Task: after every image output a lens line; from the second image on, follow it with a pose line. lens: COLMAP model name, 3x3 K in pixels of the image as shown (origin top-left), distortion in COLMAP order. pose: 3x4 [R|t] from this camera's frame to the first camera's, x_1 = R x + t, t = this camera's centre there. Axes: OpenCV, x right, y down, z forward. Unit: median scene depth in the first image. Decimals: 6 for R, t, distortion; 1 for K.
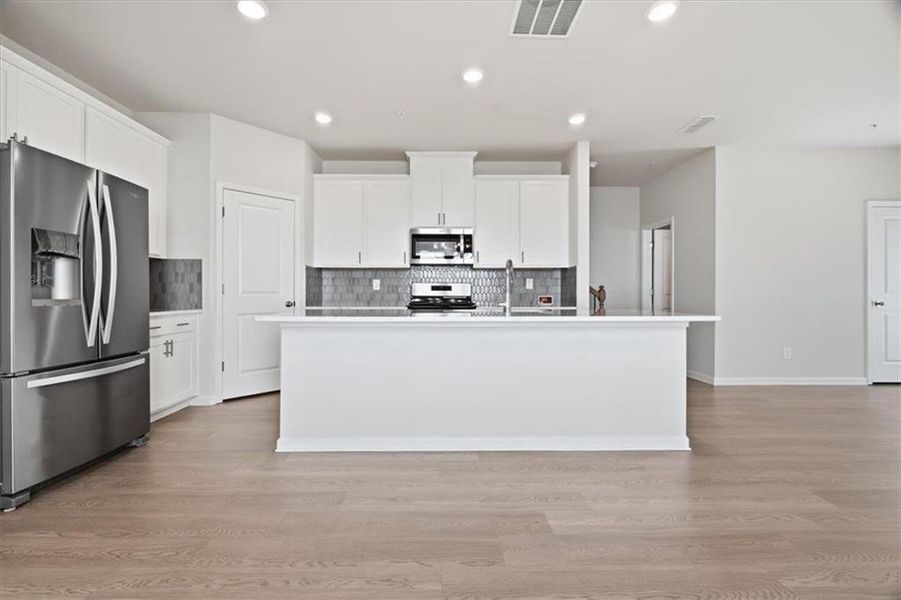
lens RADIAL K [[395.4, 0, 446.7], [0, 395.4, 294.9], [0, 0, 1]] dist [-0.000744, -0.001054]
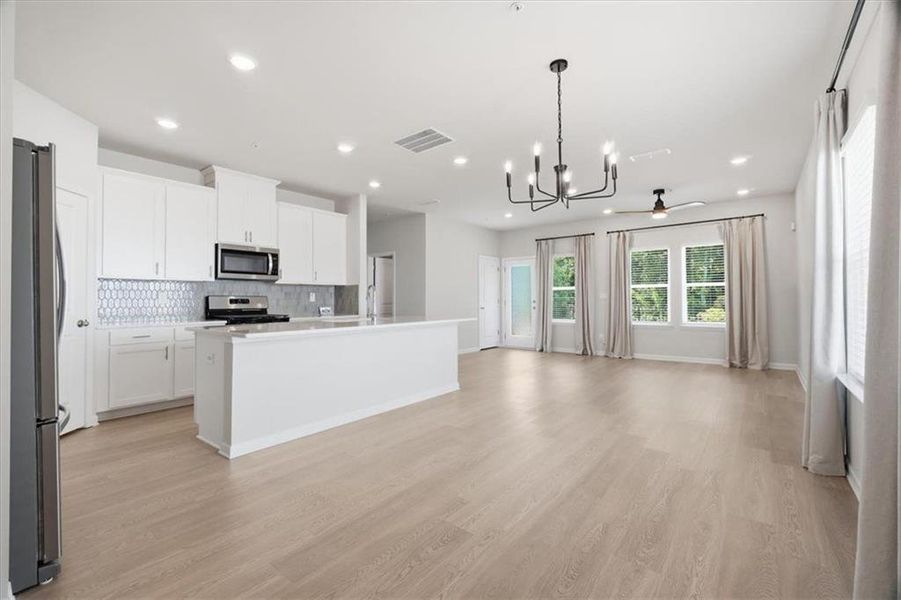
lens RADIAL K [[395.4, 0, 446.7], [0, 395.4, 294.9], [0, 0, 1]] dist [-0.000744, -0.001054]
pose [[0.632215, 0.004408, 0.774780, -0.502038], [0.010111, 0.999852, -0.013939, -0.015251], [-0.774727, 0.016646, 0.632077, -0.080903]]
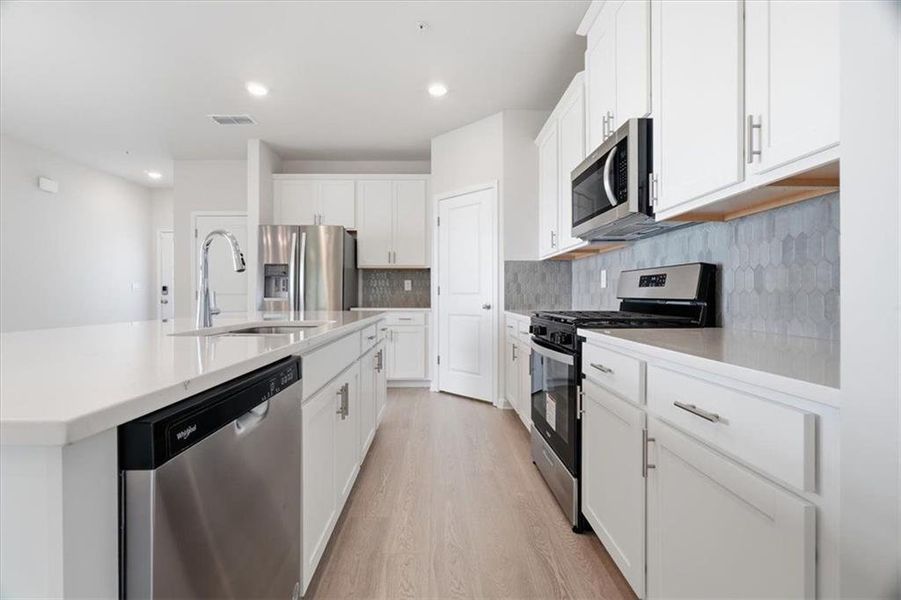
lens RADIAL K [[395.4, 0, 446.7], [0, 395.4, 294.9], [0, 0, 1]] dist [-0.000744, -0.001054]
pose [[0.013717, 0.000976, -0.999905, 0.443792], [0.003160, 0.999994, 0.001019, -0.002793], [0.999901, -0.003173, 0.013714, 0.816481]]
